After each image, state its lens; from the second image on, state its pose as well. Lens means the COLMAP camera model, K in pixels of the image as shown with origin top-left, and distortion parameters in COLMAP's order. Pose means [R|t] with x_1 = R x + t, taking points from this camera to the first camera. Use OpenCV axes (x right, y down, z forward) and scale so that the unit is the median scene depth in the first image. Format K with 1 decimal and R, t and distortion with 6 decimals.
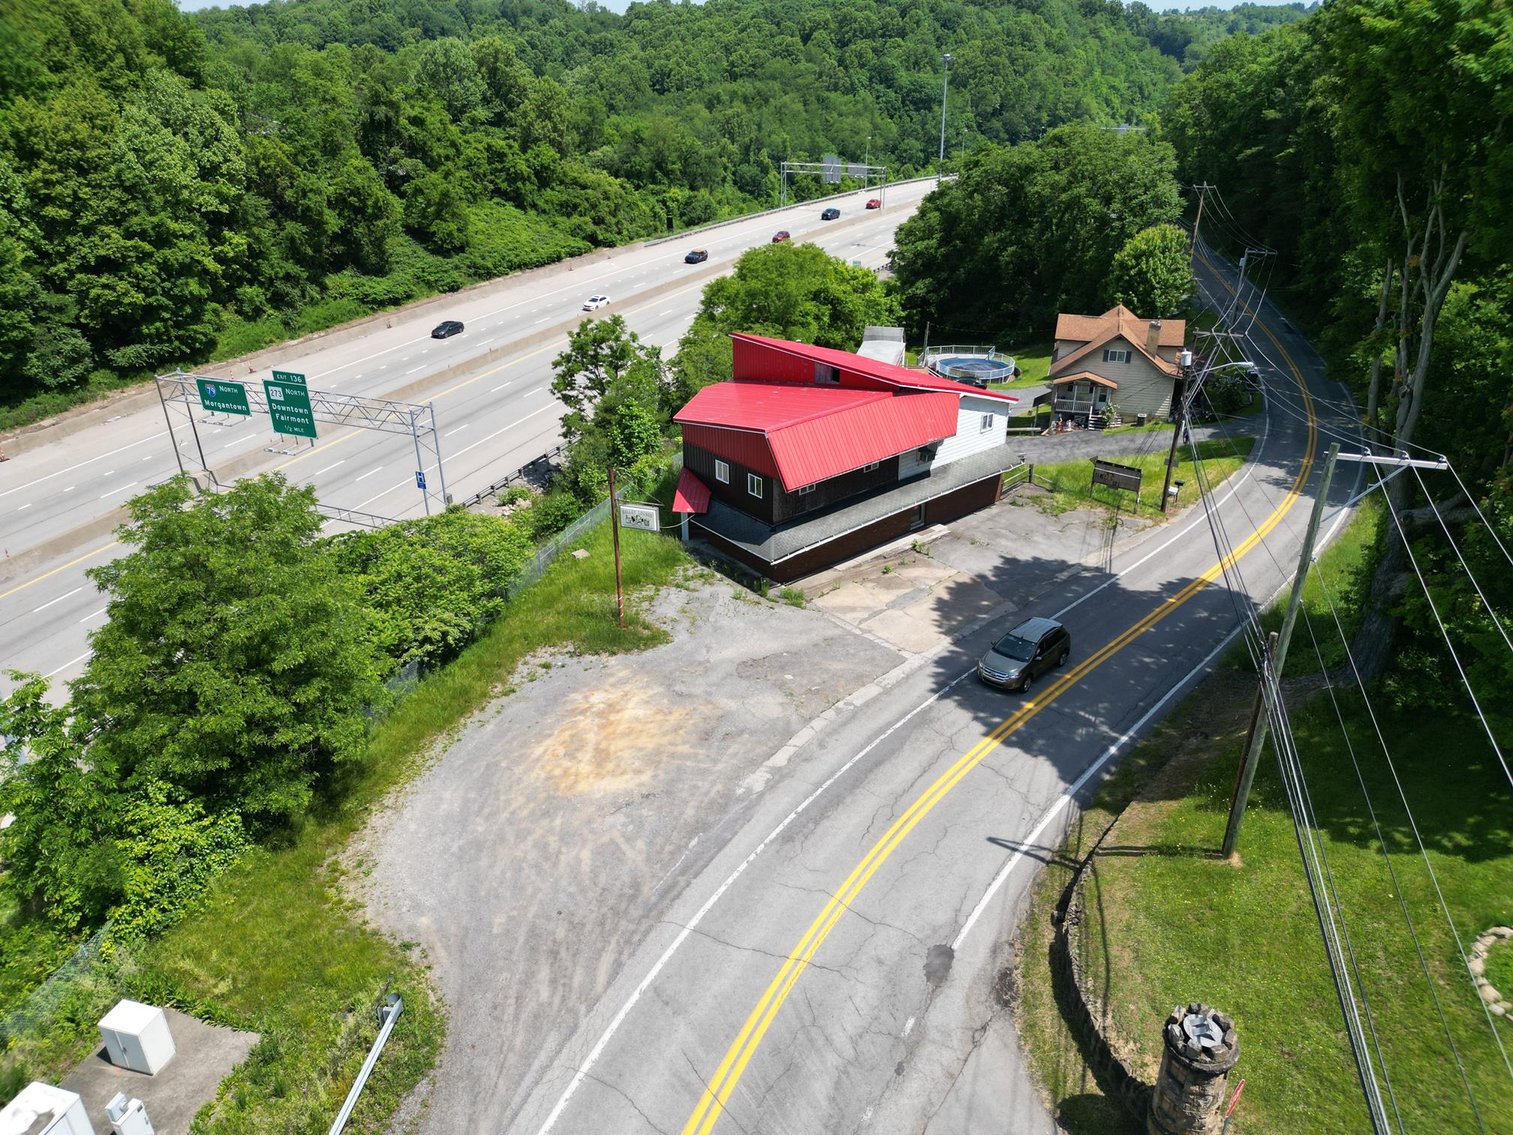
lens RADIAL K [[1070.5, 0, 756.5], [0, 1070.5, 567.5], [0, 0, 1]] dist [0.004060, 0.000253]
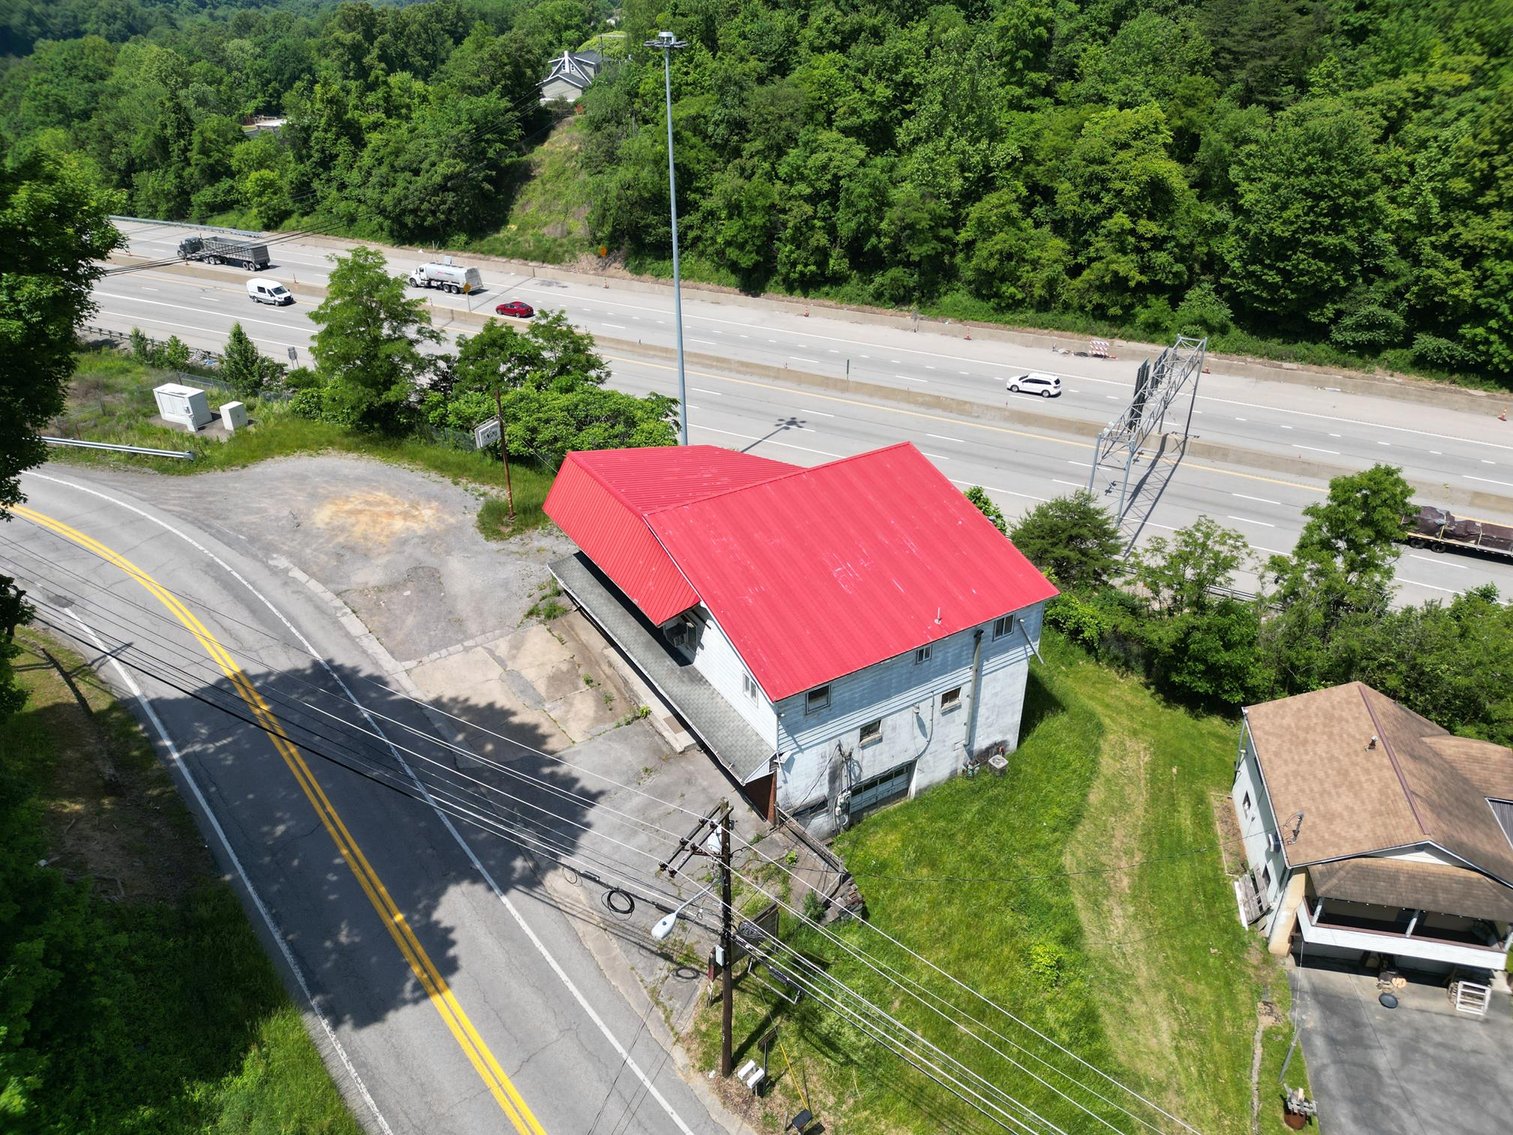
lens RADIAL K [[1070.5, 0, 756.5], [0, 1070.5, 567.5], [0, 0, 1]] dist [0.004060, 0.000253]
pose [[-0.146215, 0.502067, -0.852379, 0.787850], [-0.440337, 0.738541, 0.510549, -0.564630], [0.885847, 0.449984, 0.113093, 0.966386]]
